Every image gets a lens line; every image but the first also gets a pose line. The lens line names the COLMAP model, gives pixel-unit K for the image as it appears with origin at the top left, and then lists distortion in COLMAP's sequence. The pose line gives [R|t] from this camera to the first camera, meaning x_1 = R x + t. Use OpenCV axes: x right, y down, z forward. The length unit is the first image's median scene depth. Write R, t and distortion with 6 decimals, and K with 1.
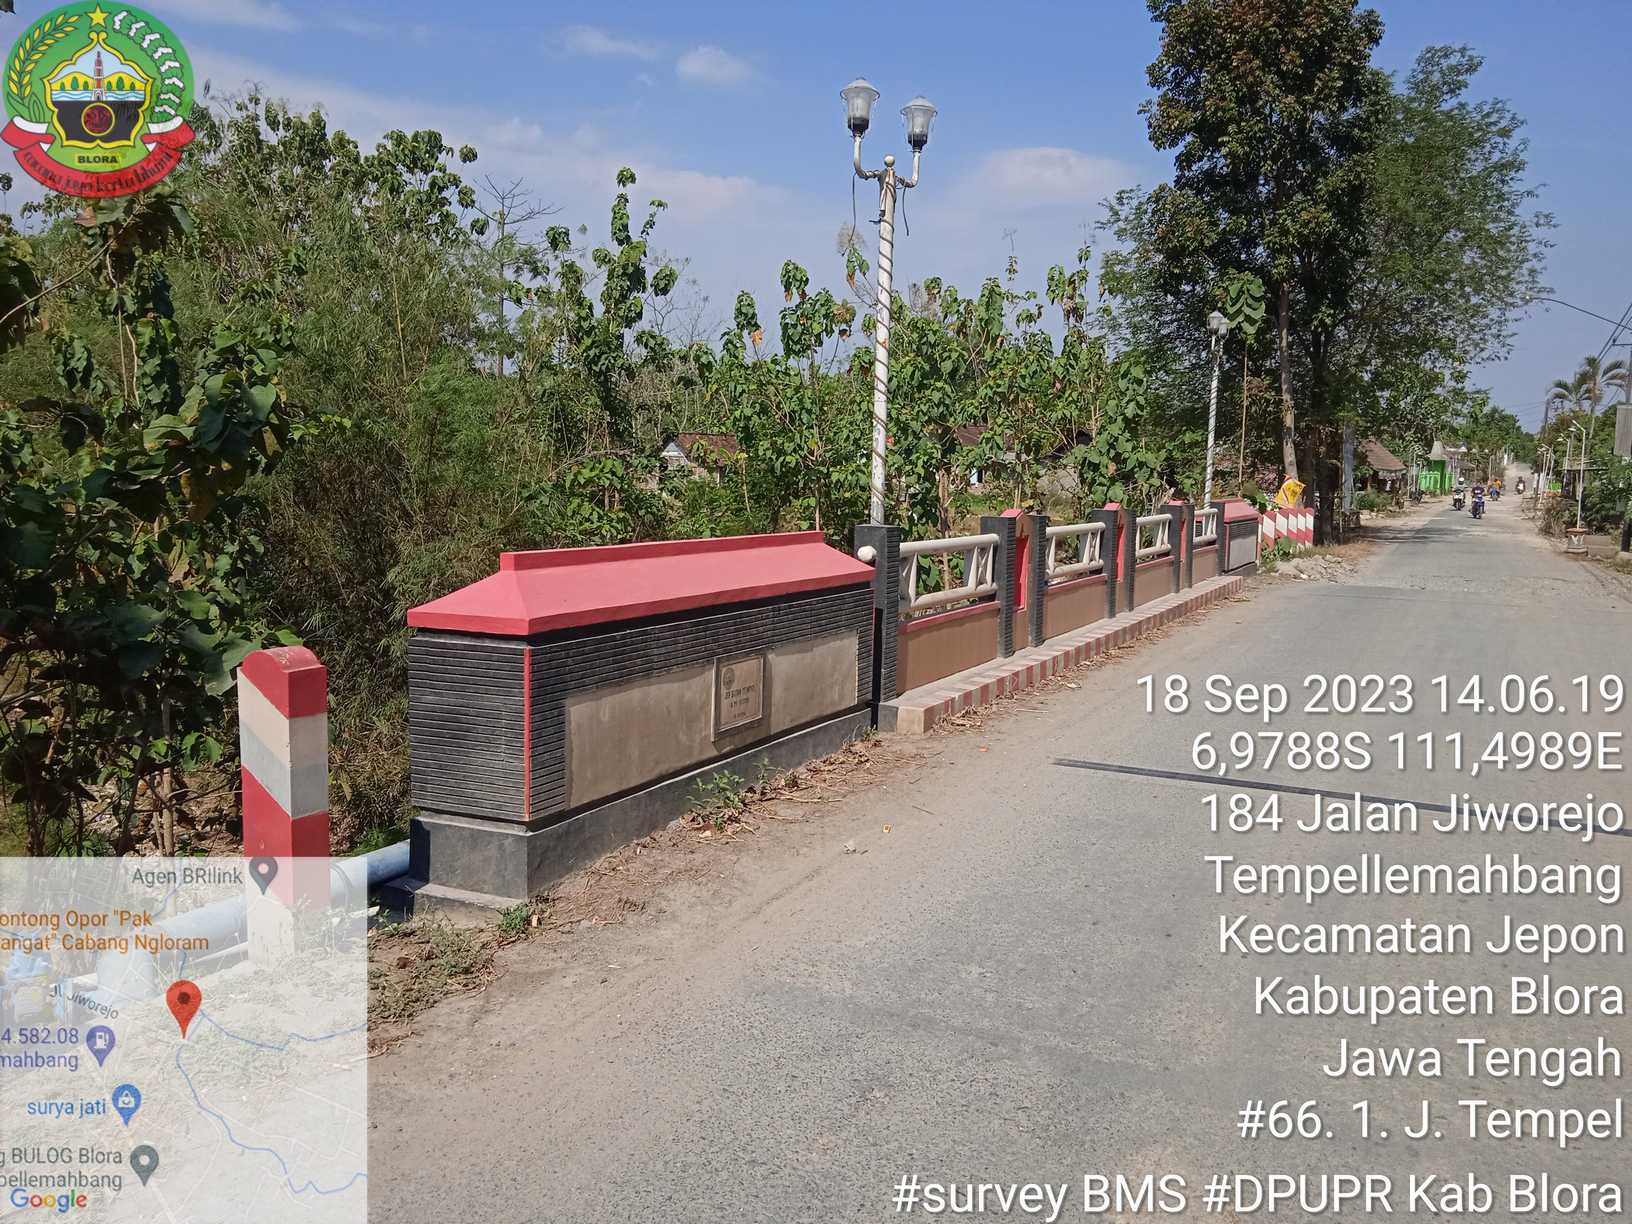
lens RADIAL K [[1346.4, 0, 813.4], [0, 1346.4, 621.9], [0, 0, 1]] dist [0.058206, -0.065680]
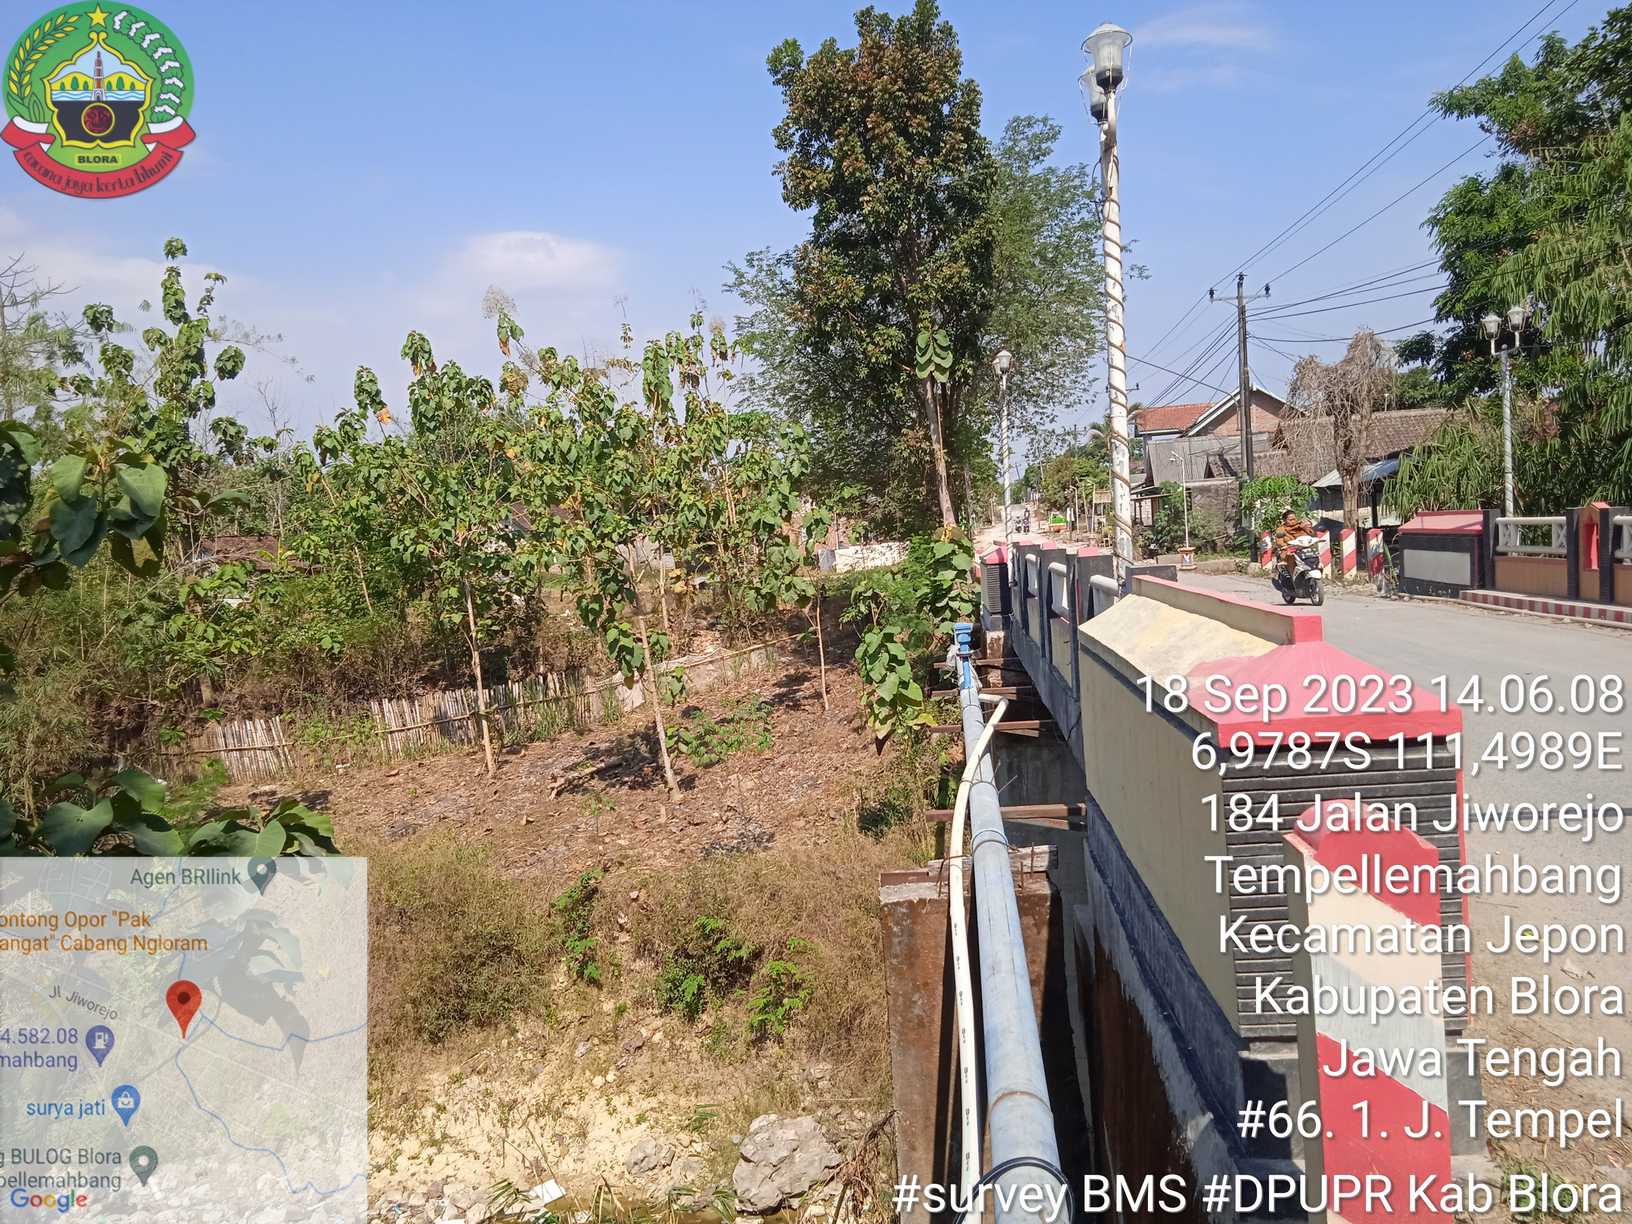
lens RADIAL K [[1346.4, 0, 813.4], [0, 1346.4, 621.9], [0, 0, 1]] dist [0.058206, -0.065680]
pose [[0.938211, -0.105077, 0.329726, -0.085572], [0.123018, 0.991823, -0.033965, -0.009014], [-0.323461, 0.072429, 0.943465, 0.065580]]
